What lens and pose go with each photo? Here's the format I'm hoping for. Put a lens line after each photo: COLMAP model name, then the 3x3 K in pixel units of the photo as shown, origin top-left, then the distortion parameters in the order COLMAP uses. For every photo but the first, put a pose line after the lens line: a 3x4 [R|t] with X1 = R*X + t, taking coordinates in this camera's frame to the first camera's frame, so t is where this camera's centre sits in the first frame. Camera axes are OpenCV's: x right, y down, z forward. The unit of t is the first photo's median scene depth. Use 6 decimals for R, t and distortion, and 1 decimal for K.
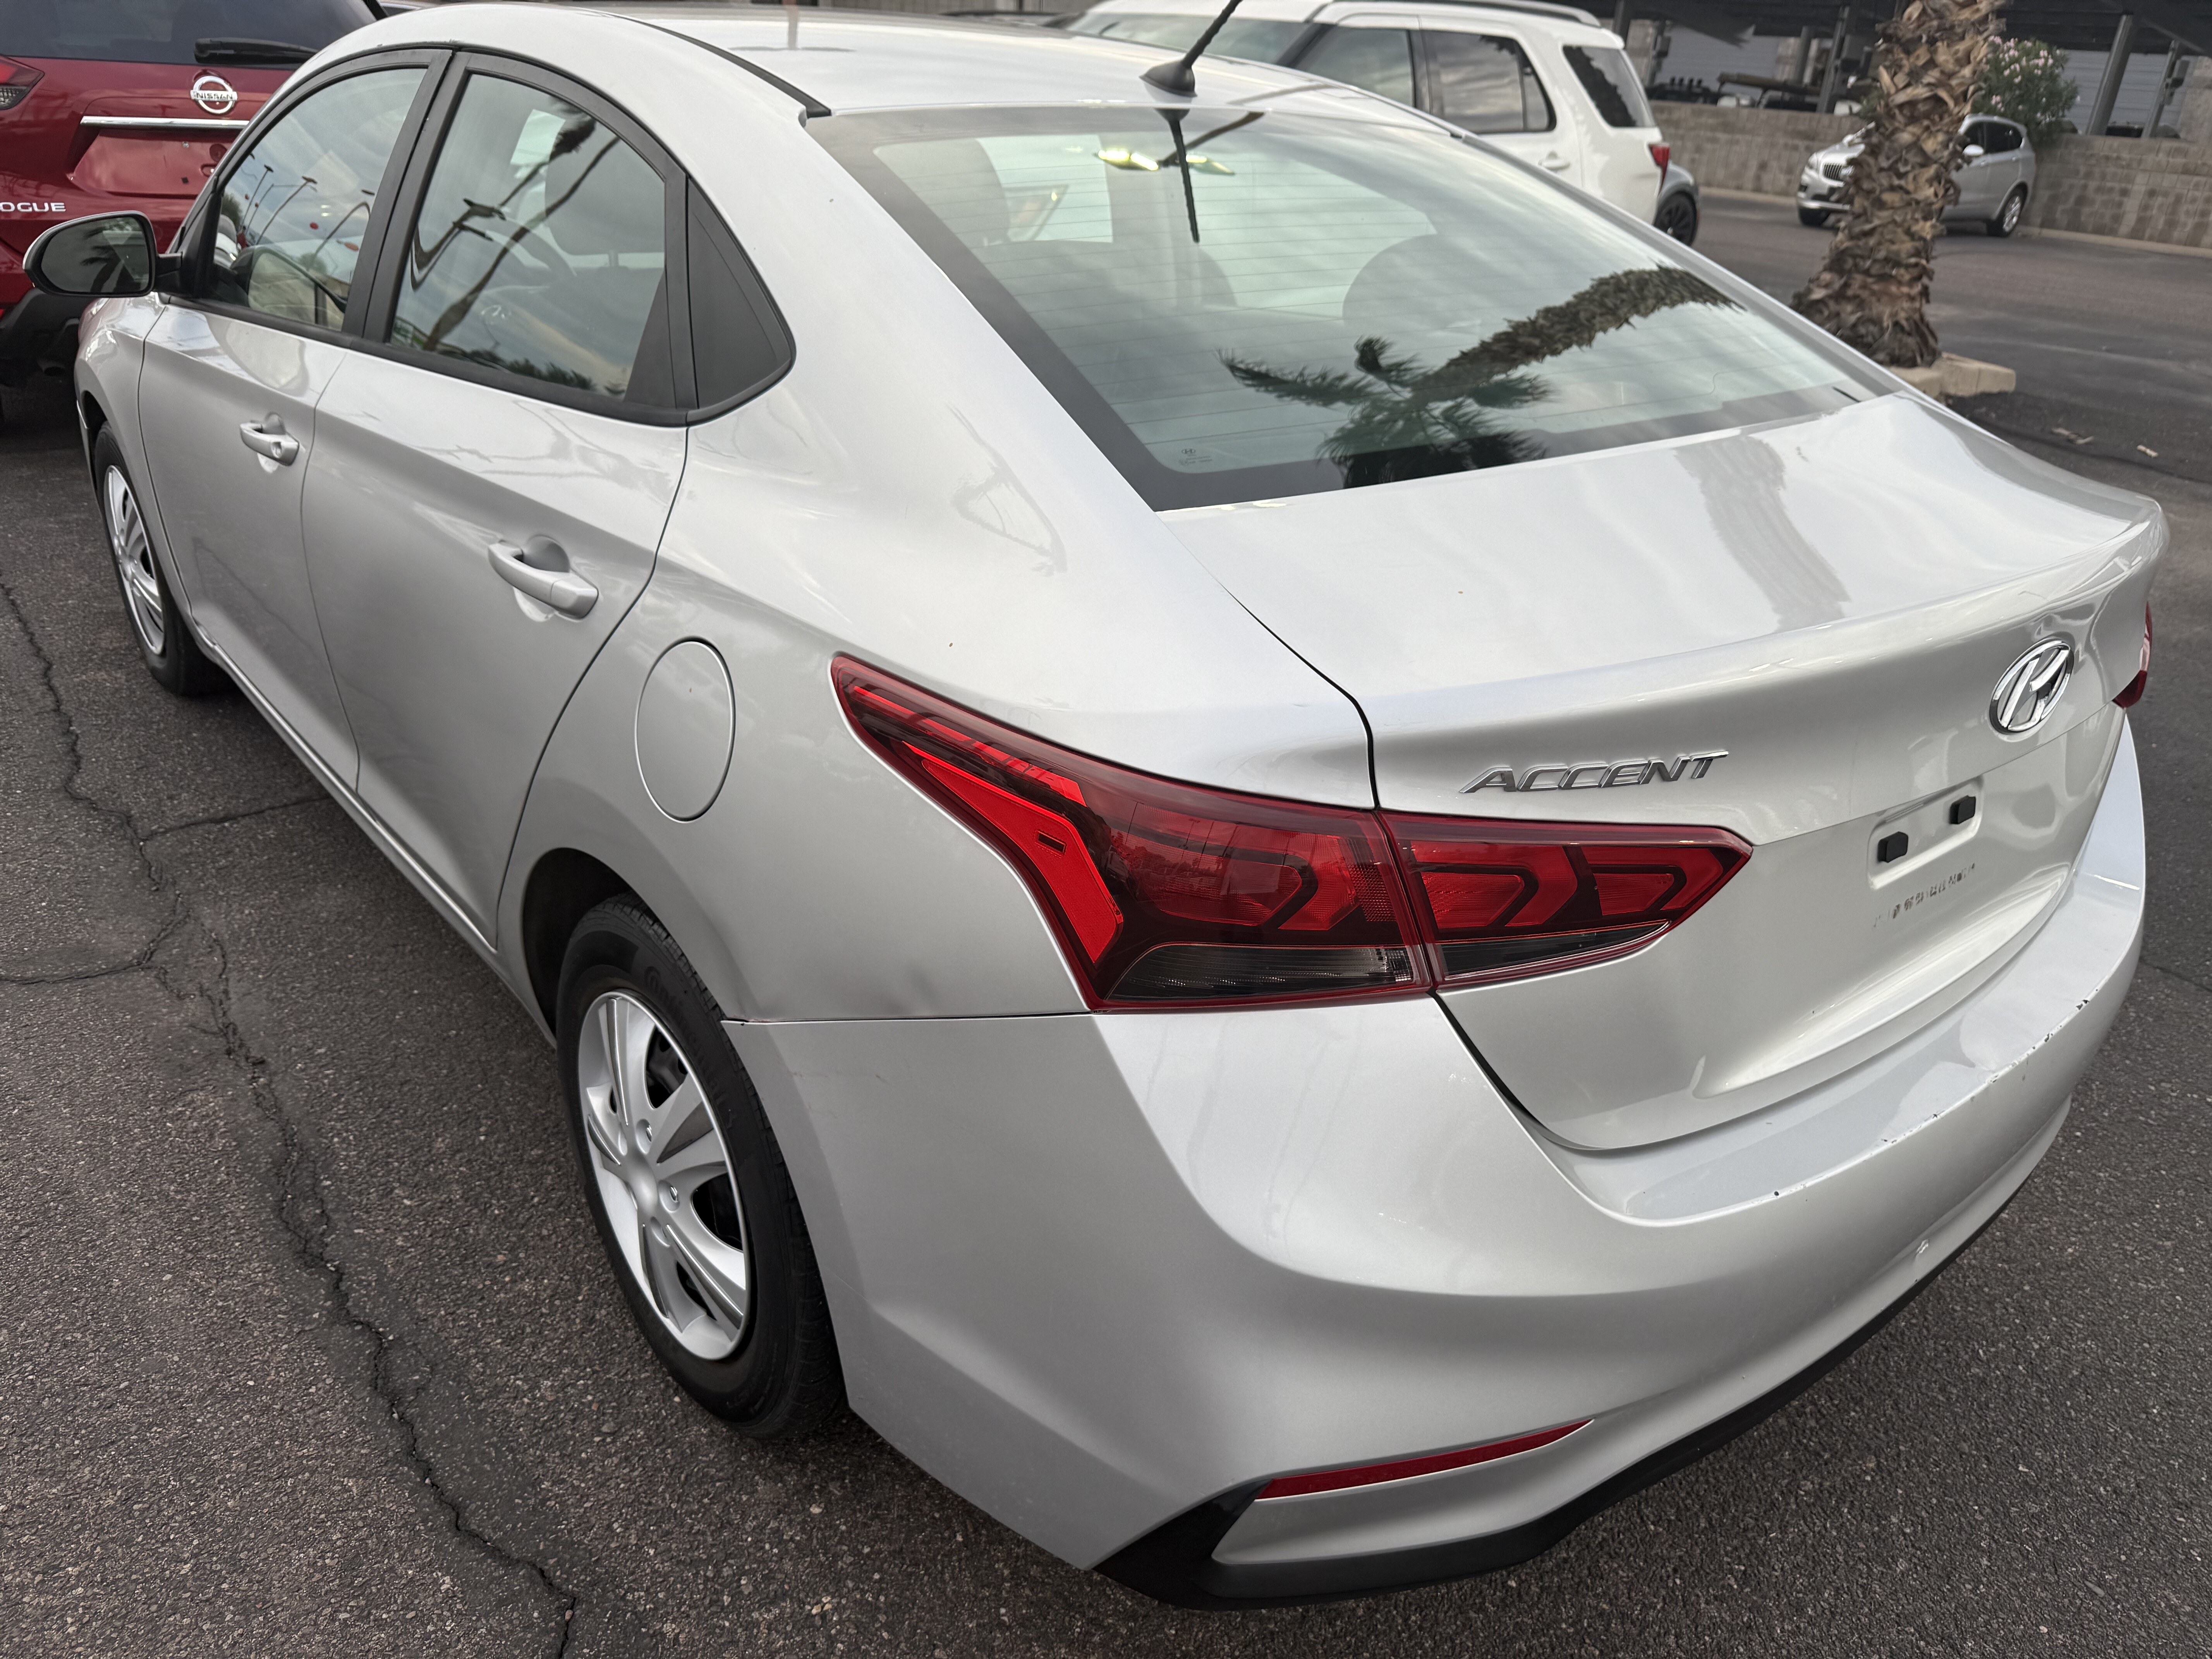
lens RADIAL K [[1562.5, 0, 1106.0], [0, 1562.5, 829.5], [0, 0, 1]] dist [0.001999, 0.000445]
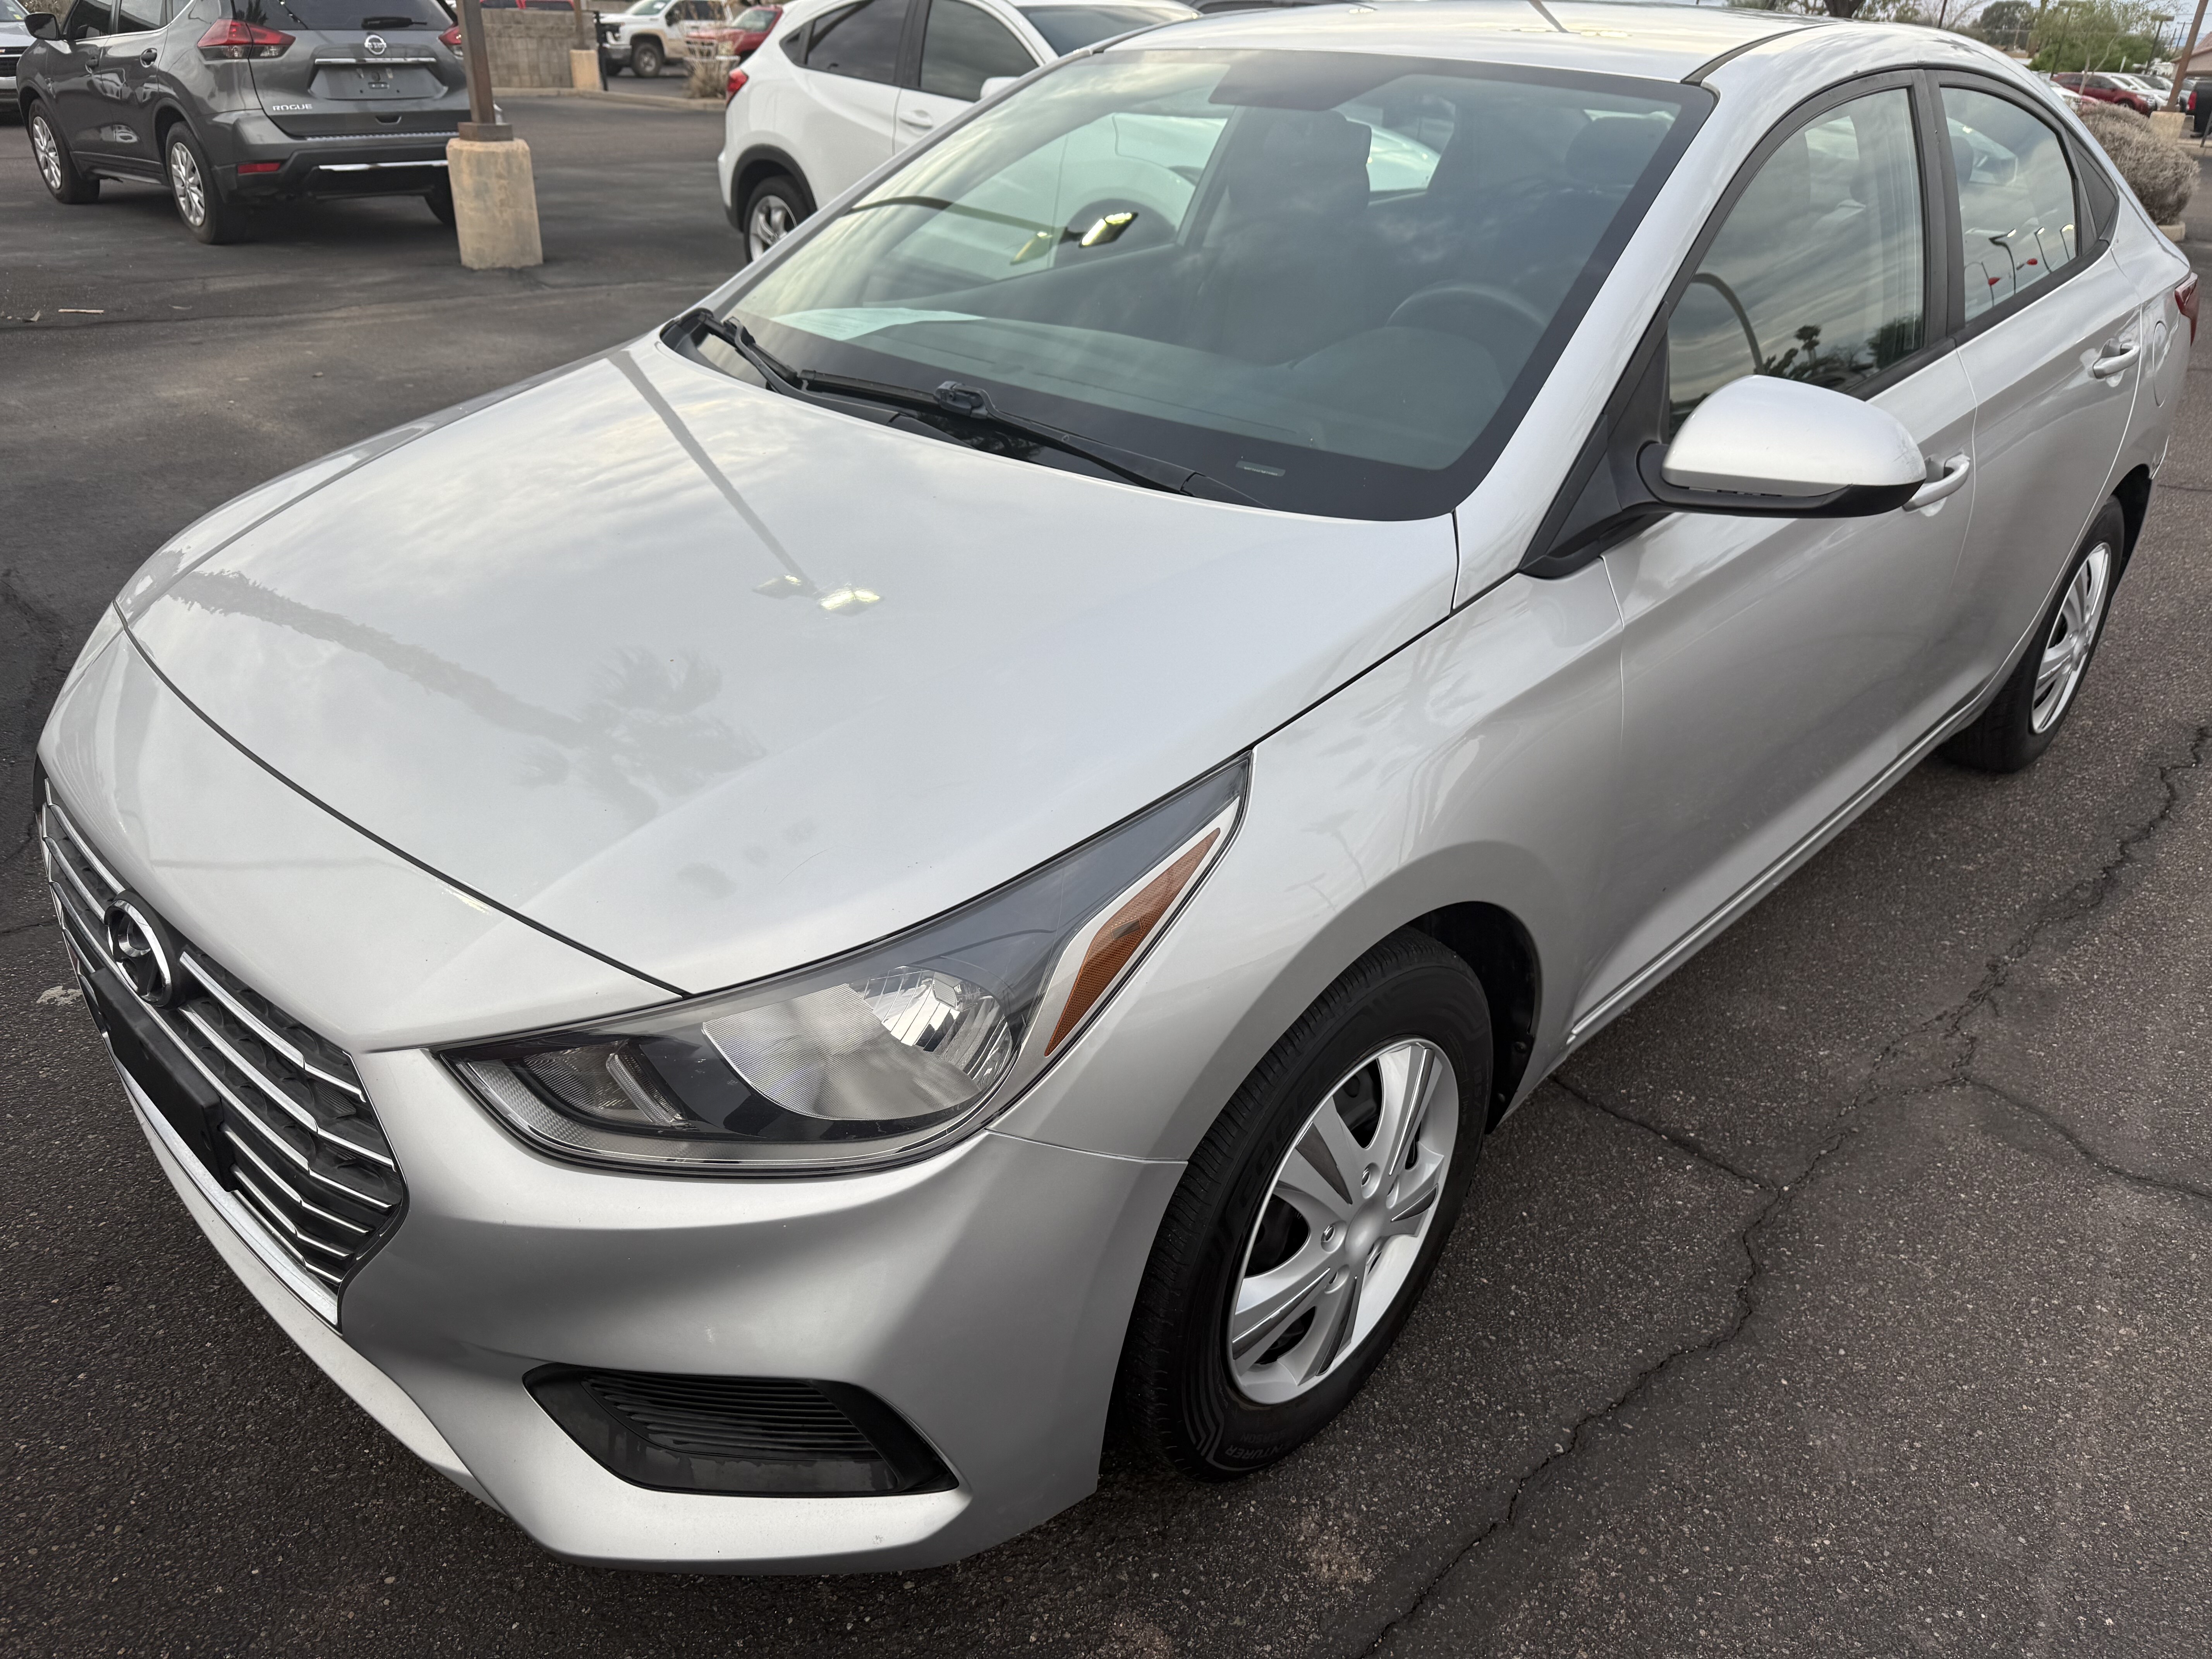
lens RADIAL K [[1534.0, 0, 1106.0], [0, 1534.0, 829.5], [0, 0, 1]] dist [0.024204, -0.000168]
pose [[-0.116137, -0.478064, 0.870613, -1.341782], [0.421737, 0.769867, 0.479002, -0.722554], [-0.899250, 0.422800, 0.112207, 1.339316]]
